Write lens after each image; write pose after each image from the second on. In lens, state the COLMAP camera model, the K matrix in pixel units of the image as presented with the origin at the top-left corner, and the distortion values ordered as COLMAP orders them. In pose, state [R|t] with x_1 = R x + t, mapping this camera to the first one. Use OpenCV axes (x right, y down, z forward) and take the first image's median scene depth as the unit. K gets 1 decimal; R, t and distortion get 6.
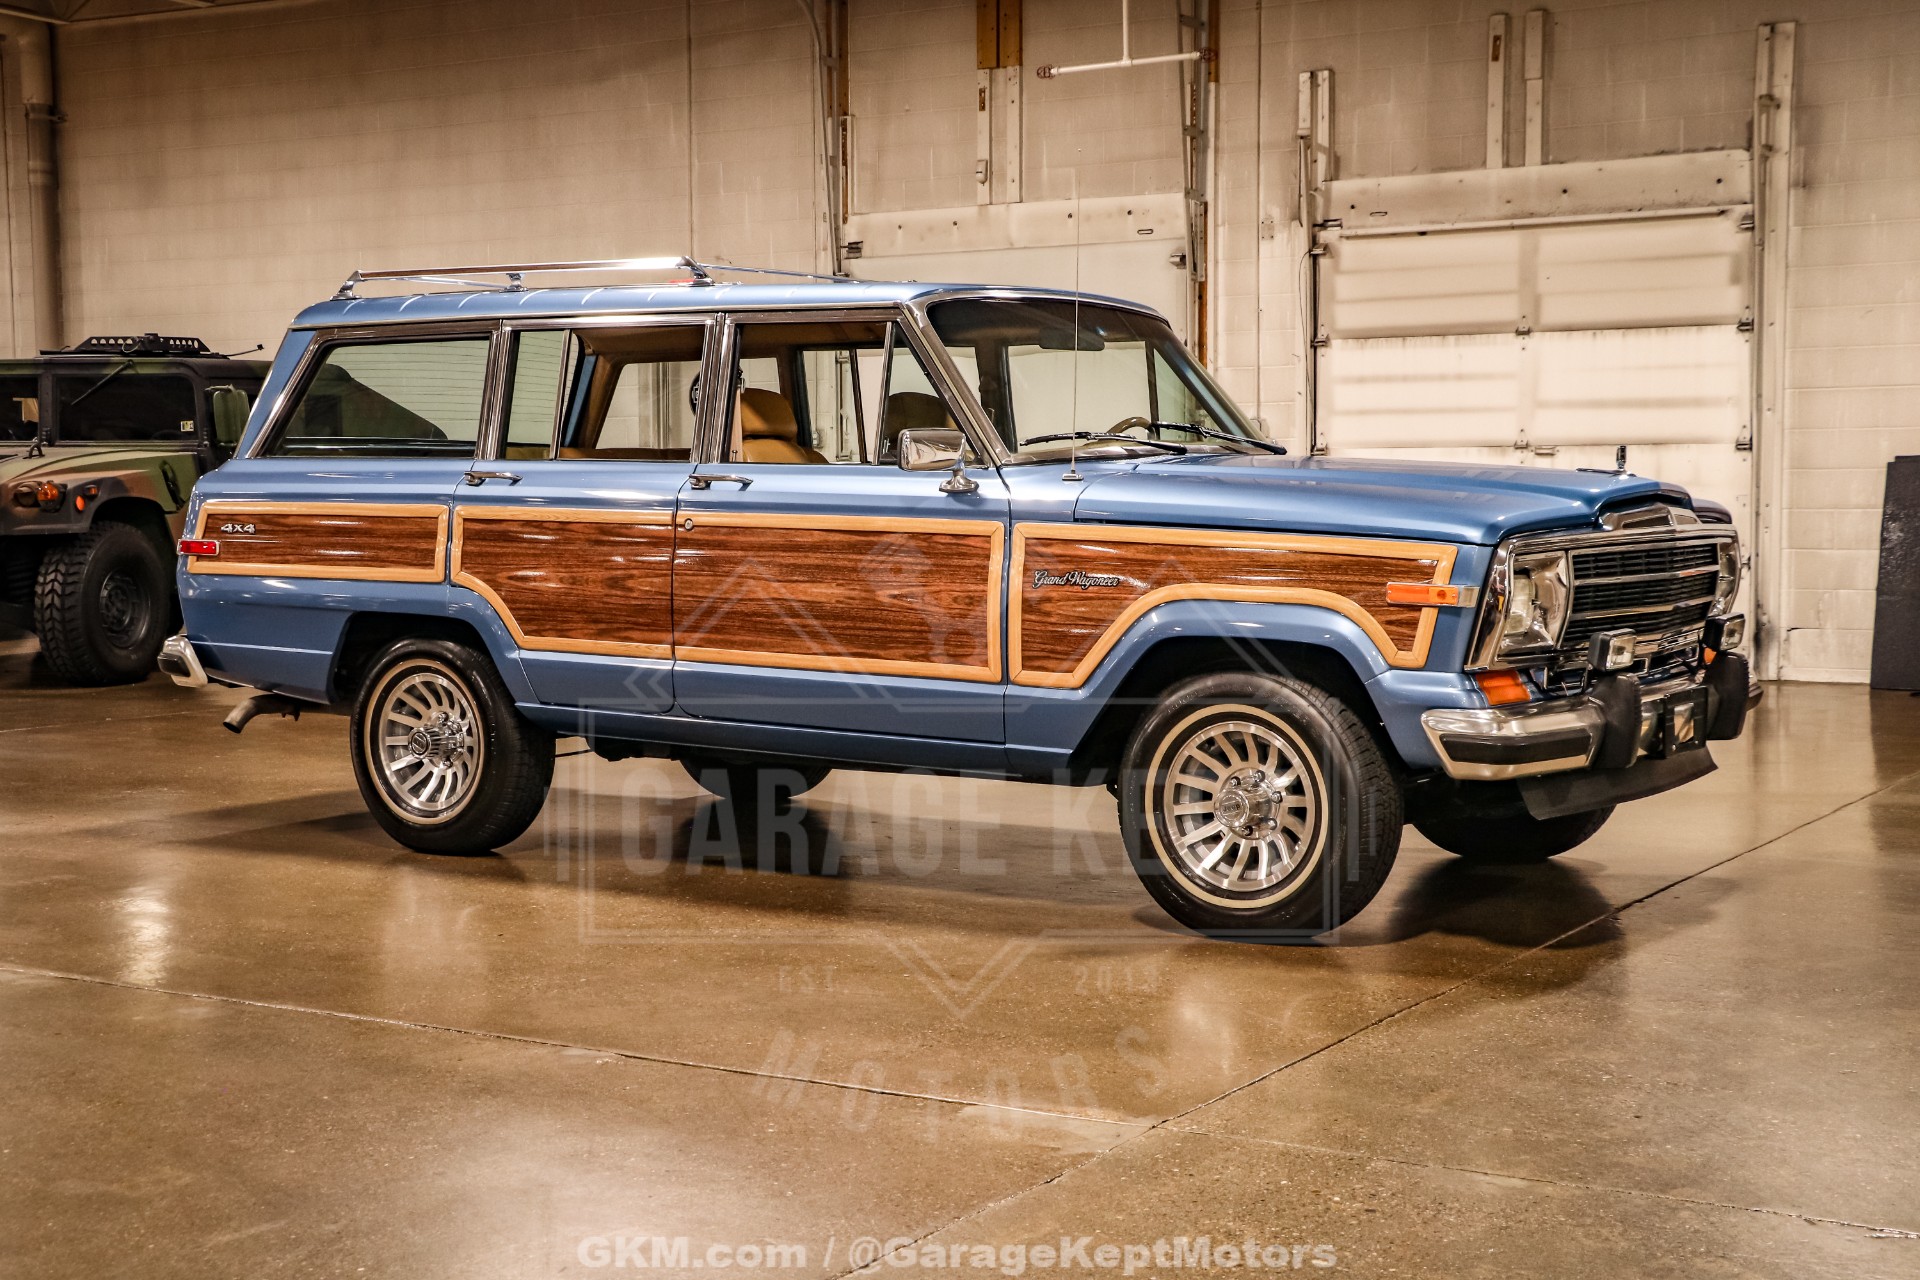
lens RADIAL K [[2424.5, 0, 1002.0], [0, 2424.5, 632.5], [0, 0, 1]] dist [0.053490, 0.136834]
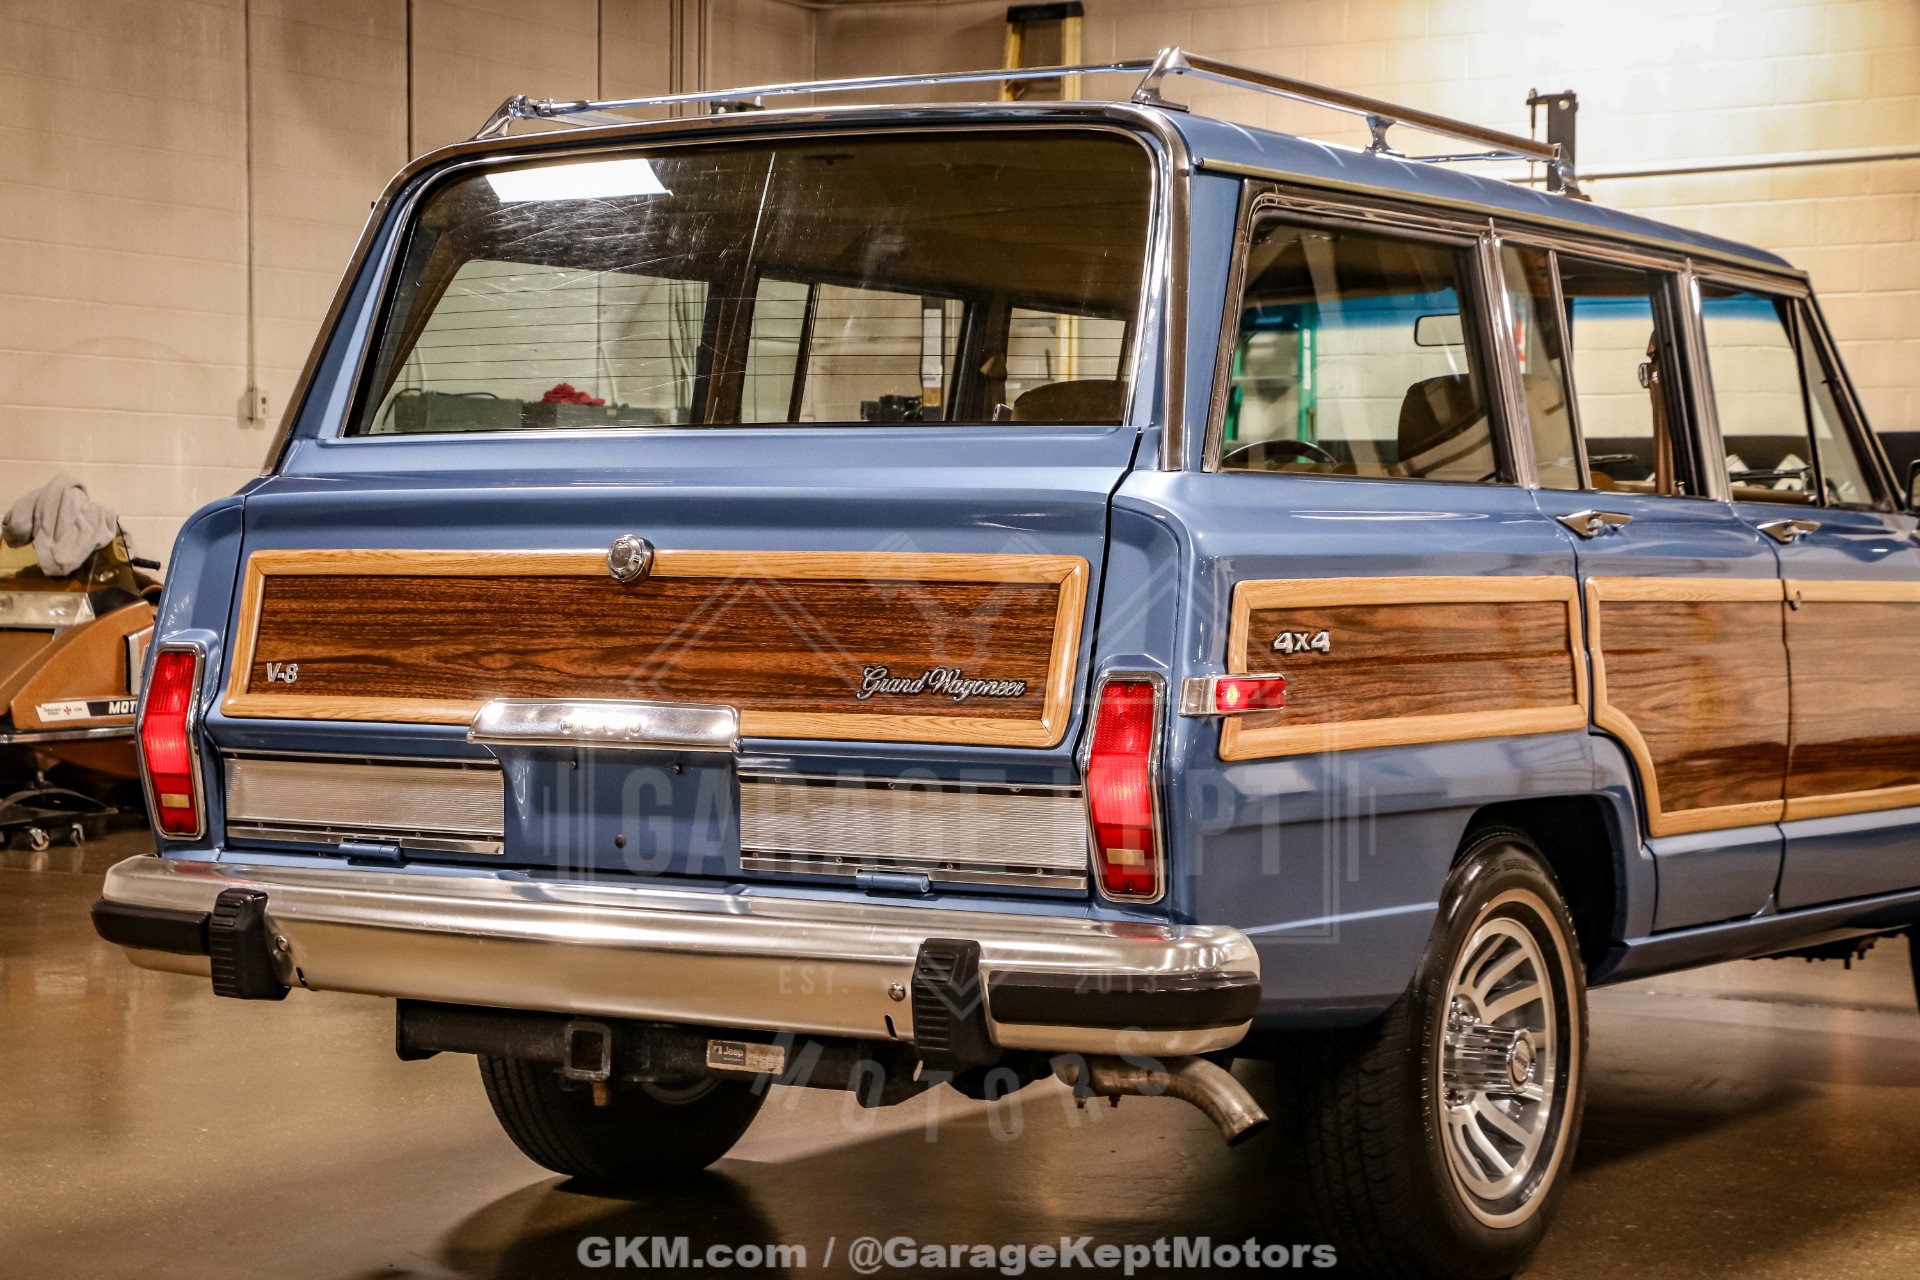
lens RADIAL K [[3700.1, 0, 960.0], [0, 3700.1, 640.0], [0, 0, 1]] dist [0.204333, 0.263855]
pose [[-0.008178, -0.021645, 0.999732, -0.965807], [0.064427, 0.997677, 0.022127, -0.061969], [-0.997889, 0.064591, -0.006765, 1.083329]]
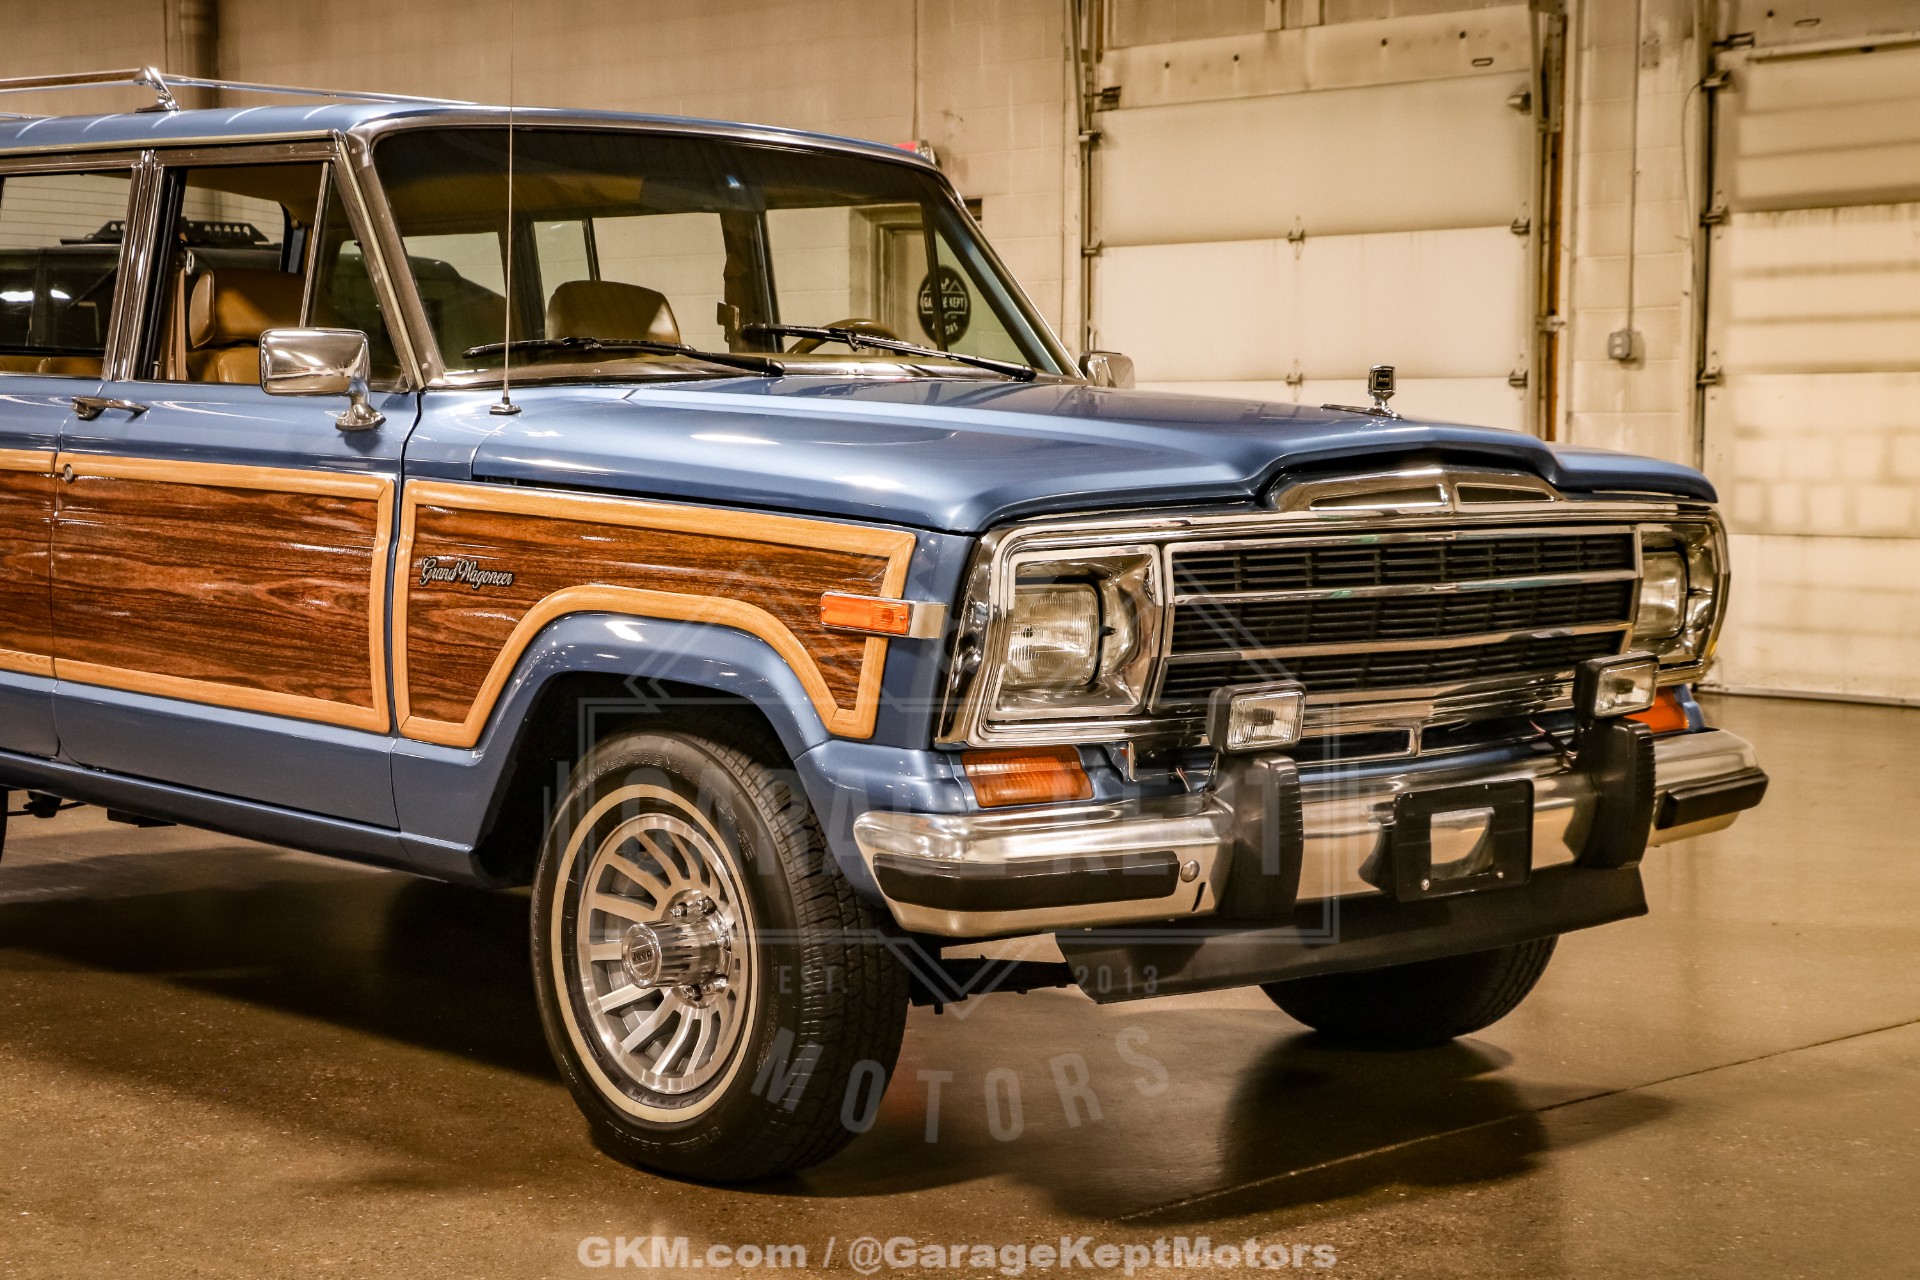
lens RADIAL K [[3073.9, 0, 987.8], [0, 3073.9, 651.9], [0, 0, 1]] dist [0.120445, 0.589886]
pose [[0.972434, 0.027336, -0.231571, 0.275134], [-0.024283, 0.999577, 0.016027, -0.014095], [0.231911, -0.009962, 0.972686, 0.208449]]
